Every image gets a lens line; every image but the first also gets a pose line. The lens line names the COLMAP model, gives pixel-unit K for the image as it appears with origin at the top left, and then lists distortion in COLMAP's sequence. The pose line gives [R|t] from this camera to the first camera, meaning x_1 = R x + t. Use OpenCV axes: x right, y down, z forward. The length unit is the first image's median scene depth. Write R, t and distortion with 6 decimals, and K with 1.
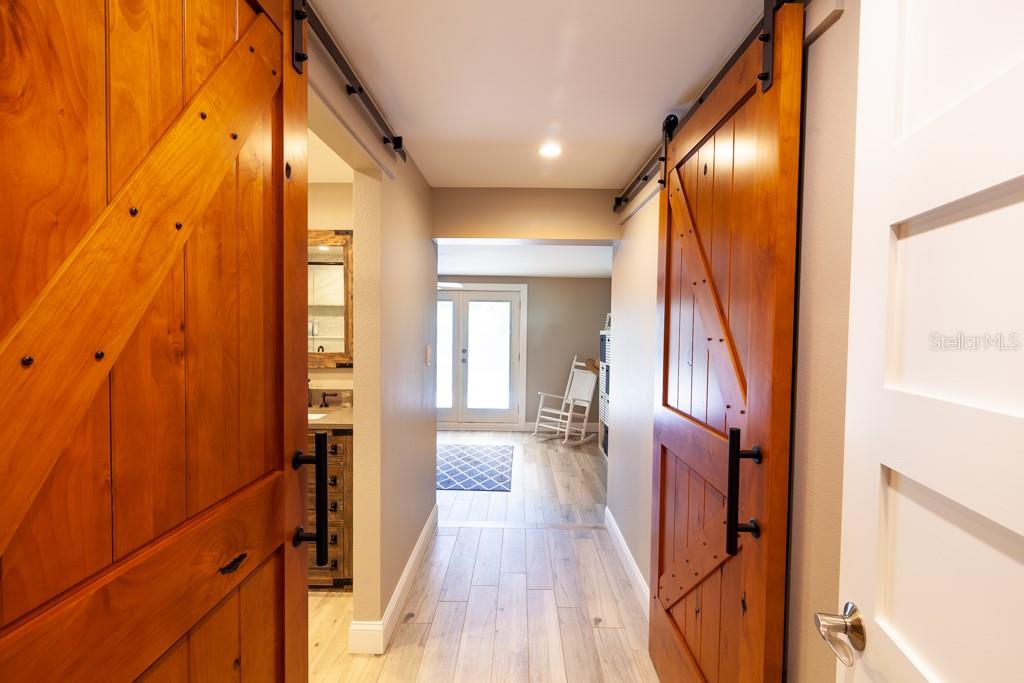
lens RADIAL K [[464.0, 0, 513.2], [0, 464.0, 341.2], [0, 0, 1]] dist [0.002908, 0.000129]
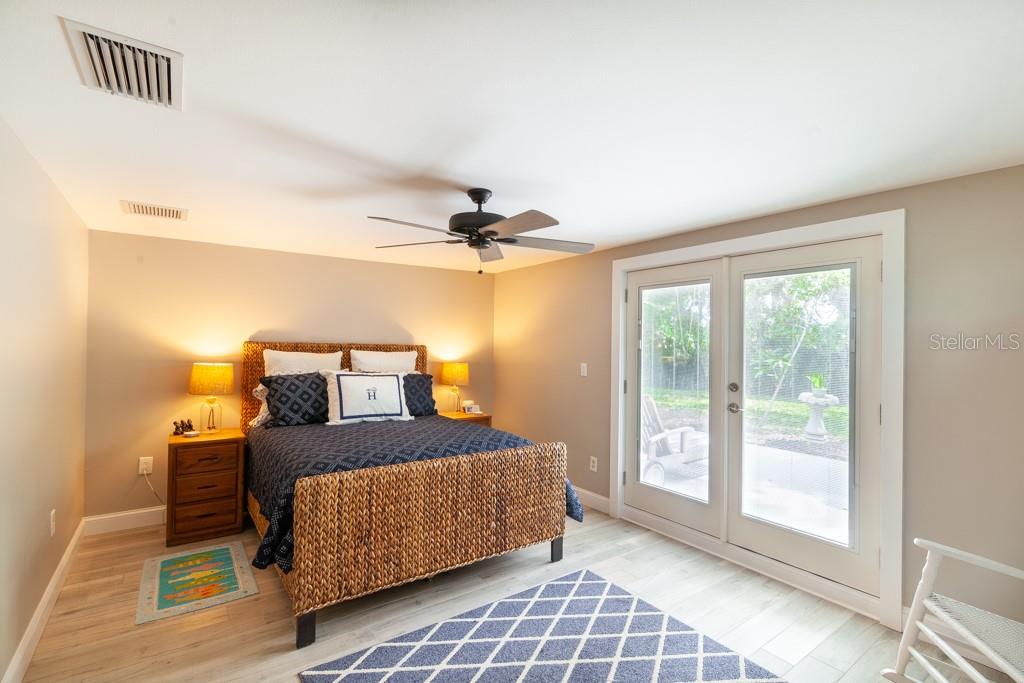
lens RADIAL K [[464.0, 0, 513.2], [0, 464.0, 341.2], [0, 0, 1]] dist [0.002908, 0.000129]
pose [[0.596997, -0.009504, -0.802187, 0.134603], [-0.027789, 0.999085, -0.032518, -0.003217], [0.801762, 0.041705, 0.596186, 0.553081]]
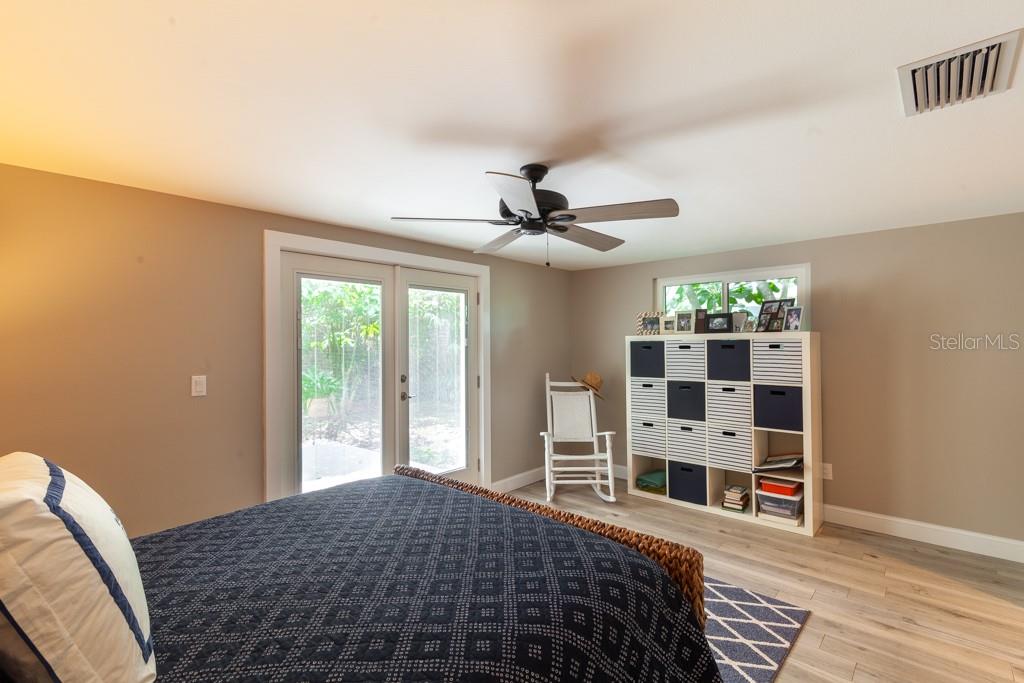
lens RADIAL K [[464.0, 0, 513.2], [0, 464.0, 341.2], [0, 0, 1]] dist [0.002908, 0.000129]
pose [[0.672651, -0.016651, 0.739772, -0.421474], [0.038818, 0.999164, -0.012806, -0.010401], [-0.738941, 0.037331, 0.672736, 0.545678]]
